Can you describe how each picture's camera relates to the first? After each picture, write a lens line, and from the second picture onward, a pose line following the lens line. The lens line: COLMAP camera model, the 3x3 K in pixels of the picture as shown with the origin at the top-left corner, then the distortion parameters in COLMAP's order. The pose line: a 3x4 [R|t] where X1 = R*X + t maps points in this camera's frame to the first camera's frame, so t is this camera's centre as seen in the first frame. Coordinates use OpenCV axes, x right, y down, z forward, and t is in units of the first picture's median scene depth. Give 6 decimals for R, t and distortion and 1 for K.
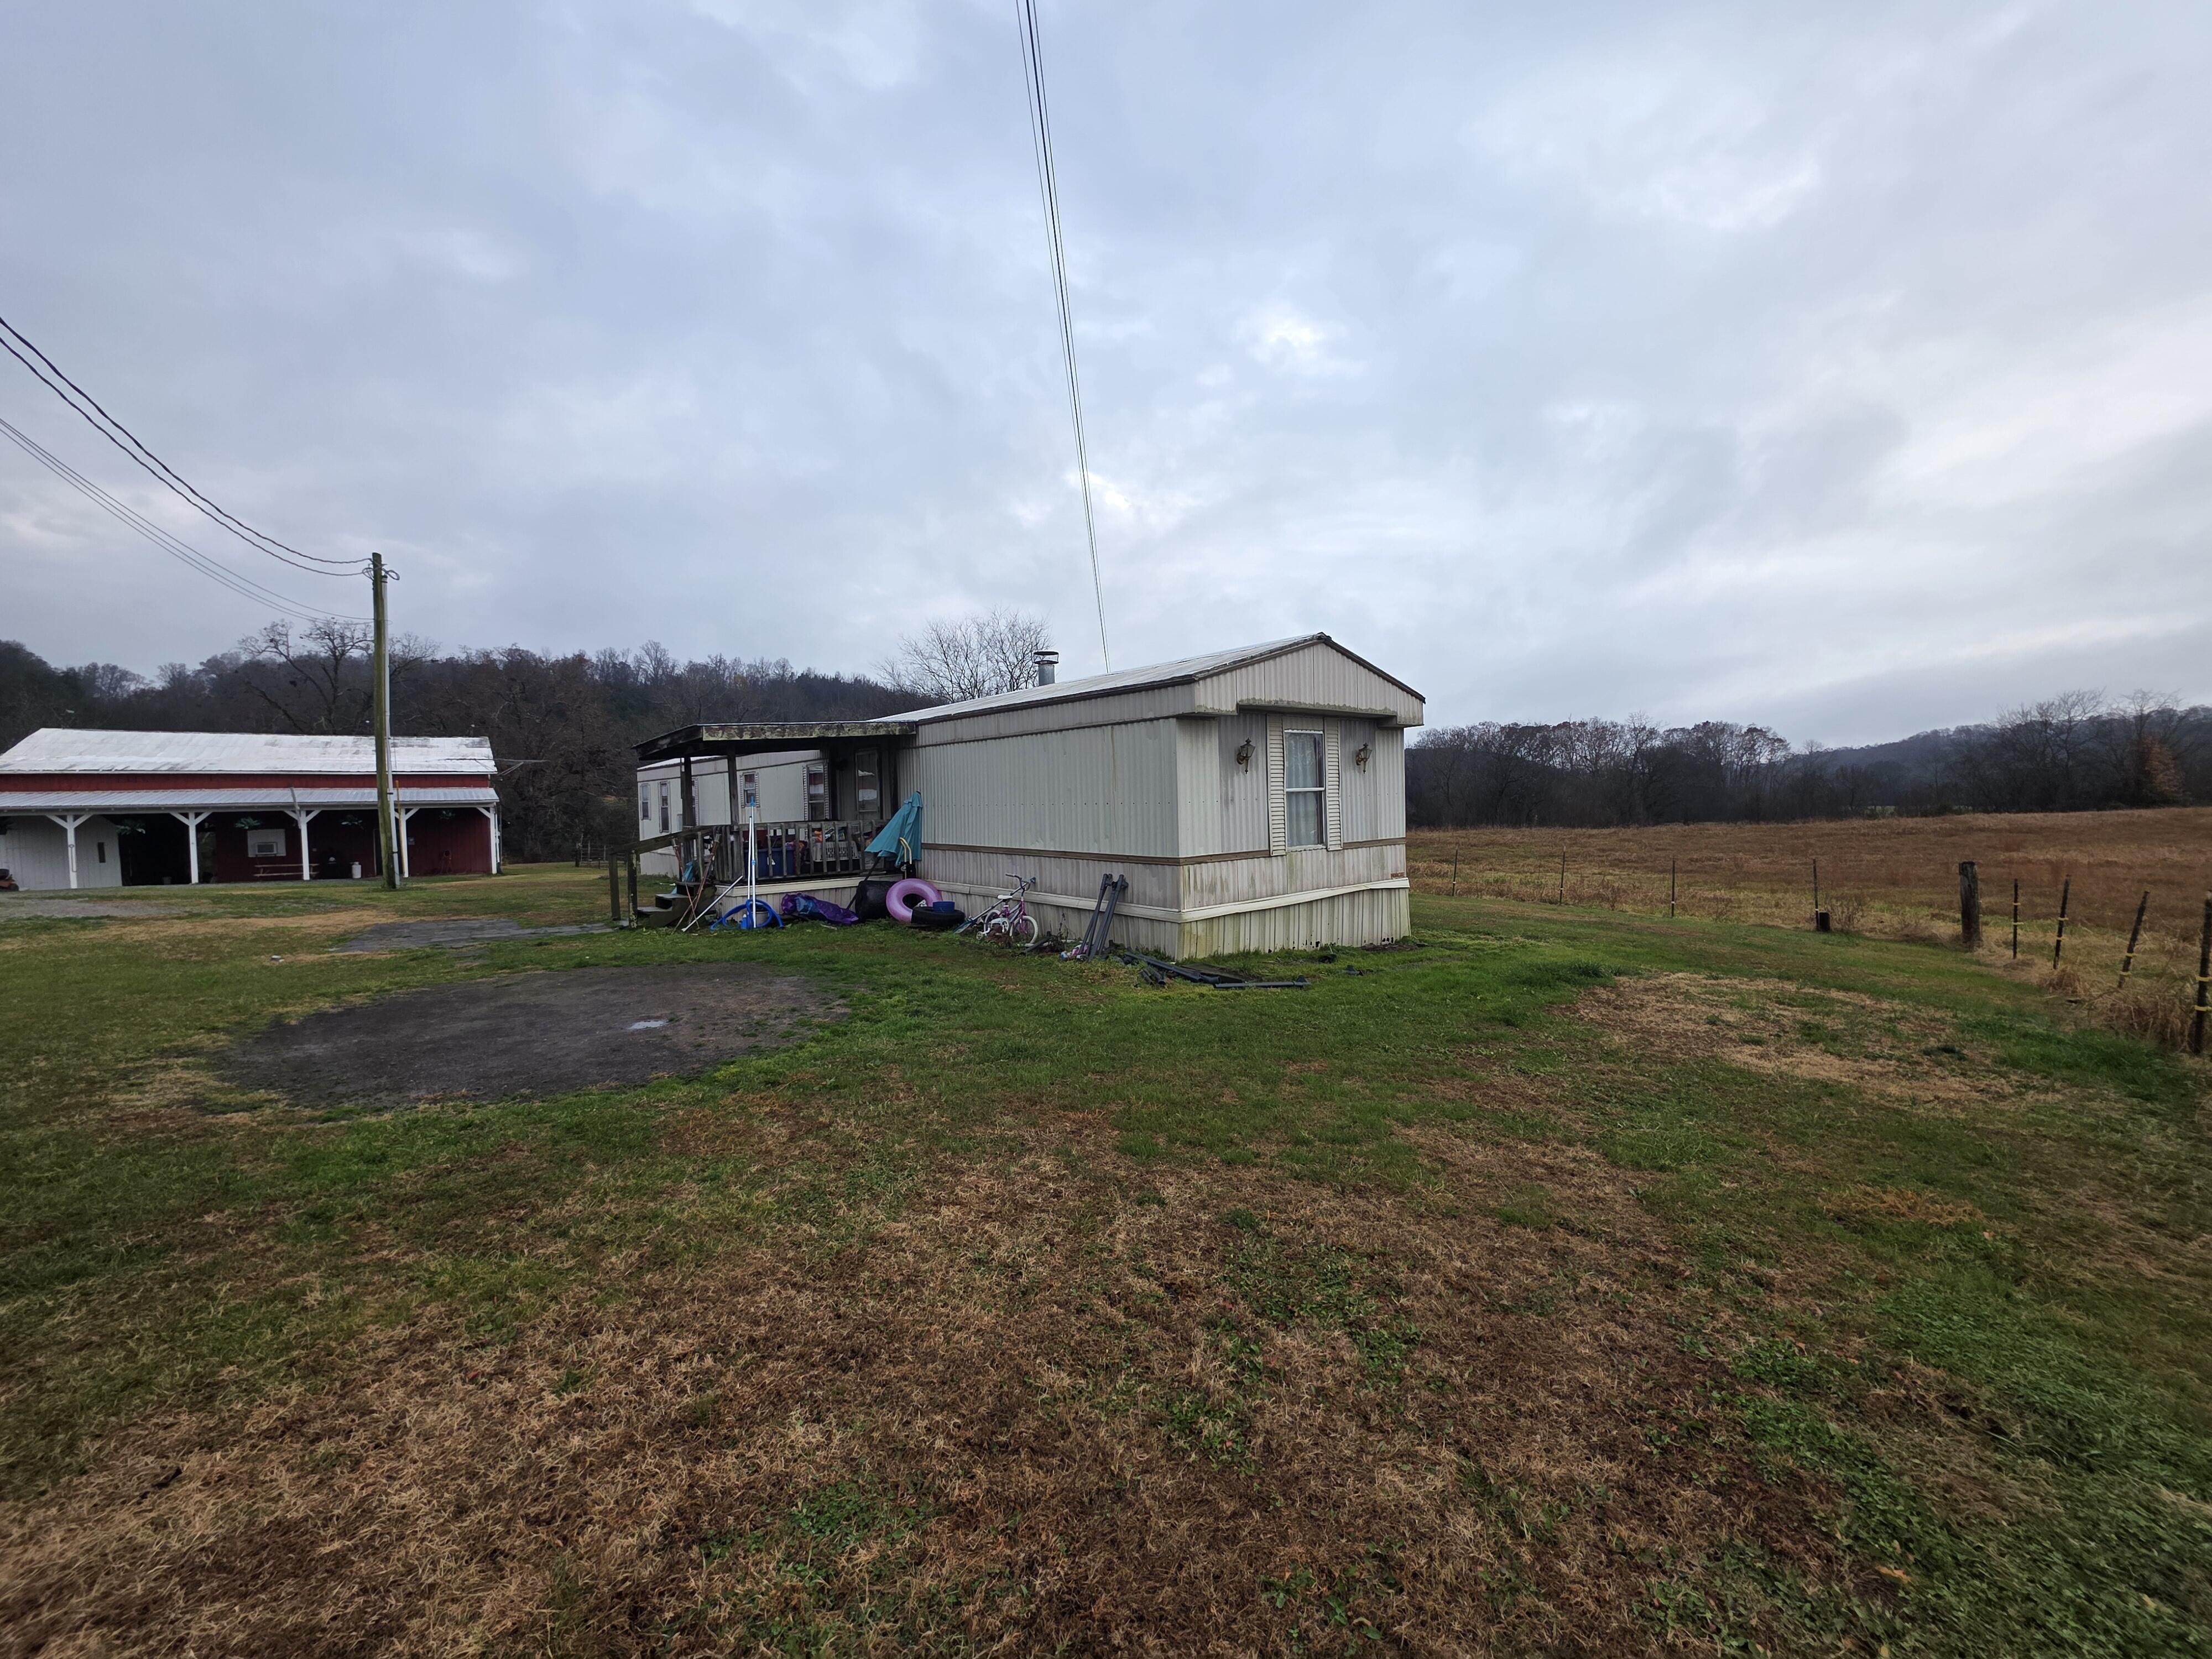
lens RADIAL K [[881.1, 0, 1113.9], [0, 881.1, 835.9], [0, 0, 1]] dist [-0.002663, -0.000127]
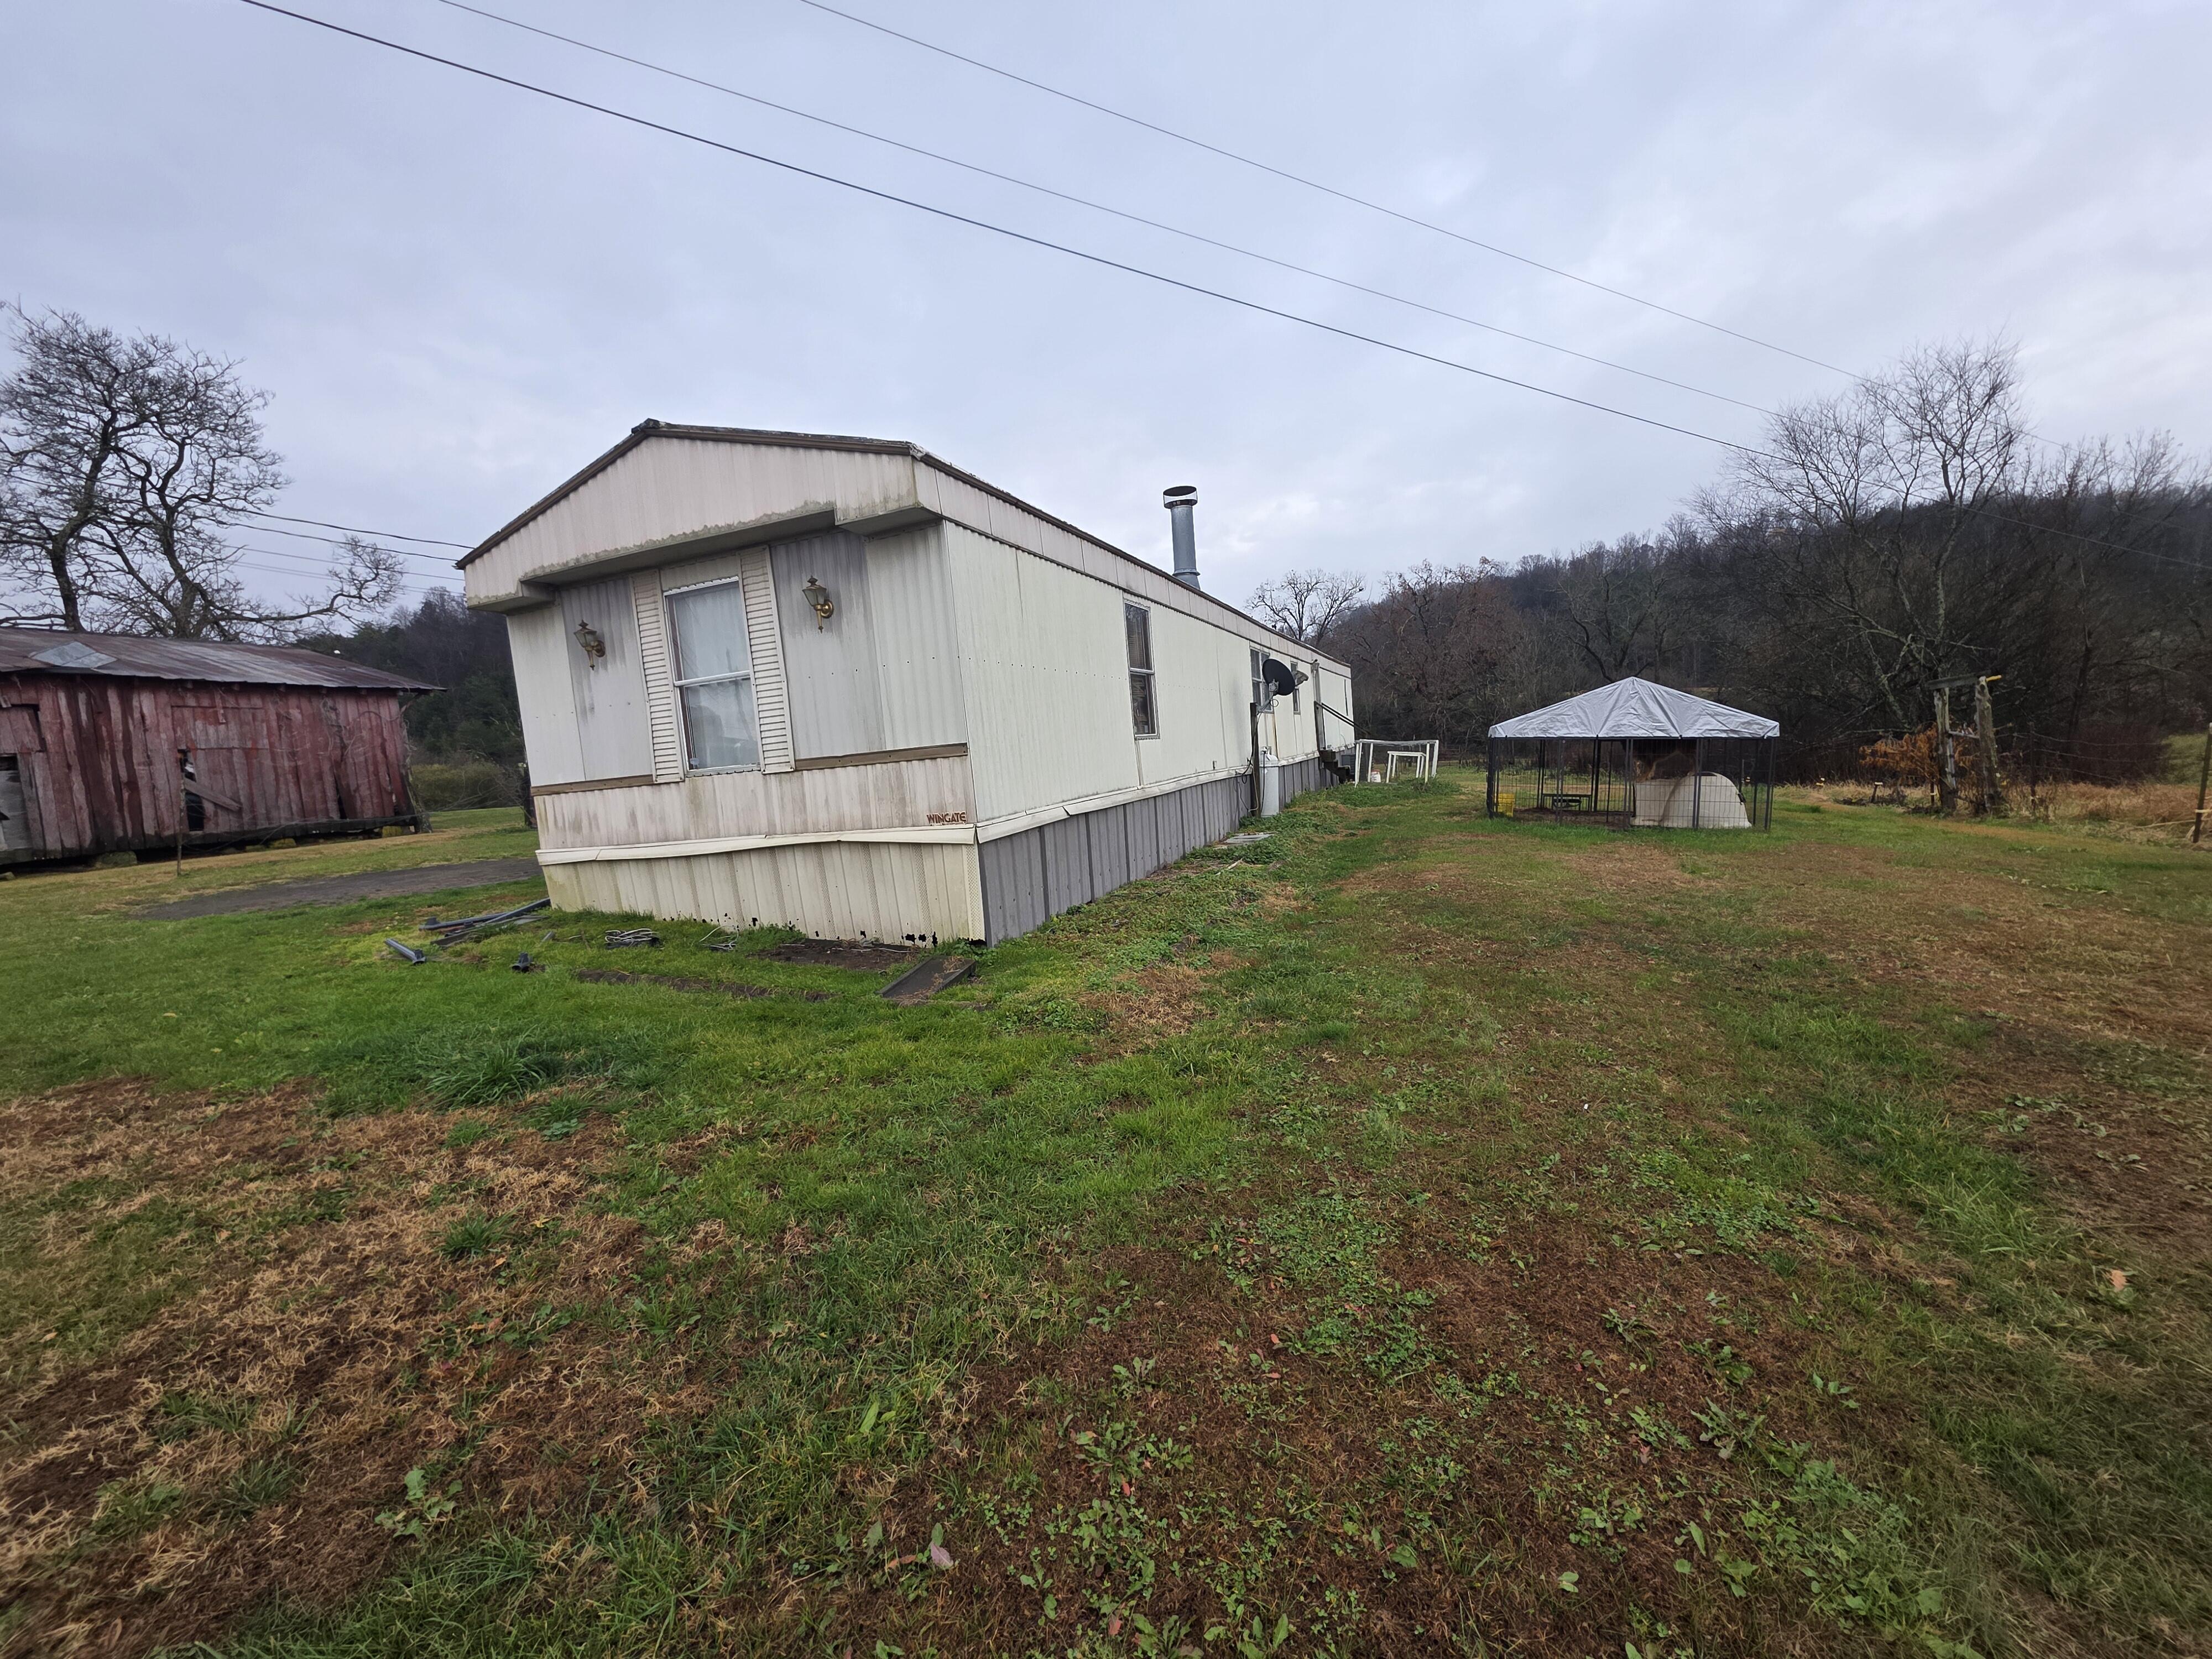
lens RADIAL K [[881.1, 0, 1113.9], [0, 881.1, 835.9], [0, 0, 1]] dist [-0.002663, -0.000127]
pose [[0.501976, 0.068556, -0.862160, 0.911705], [0.036880, 0.994250, 0.100532, 0.007030], [0.864095, -0.082261, 0.496561, 0.917788]]
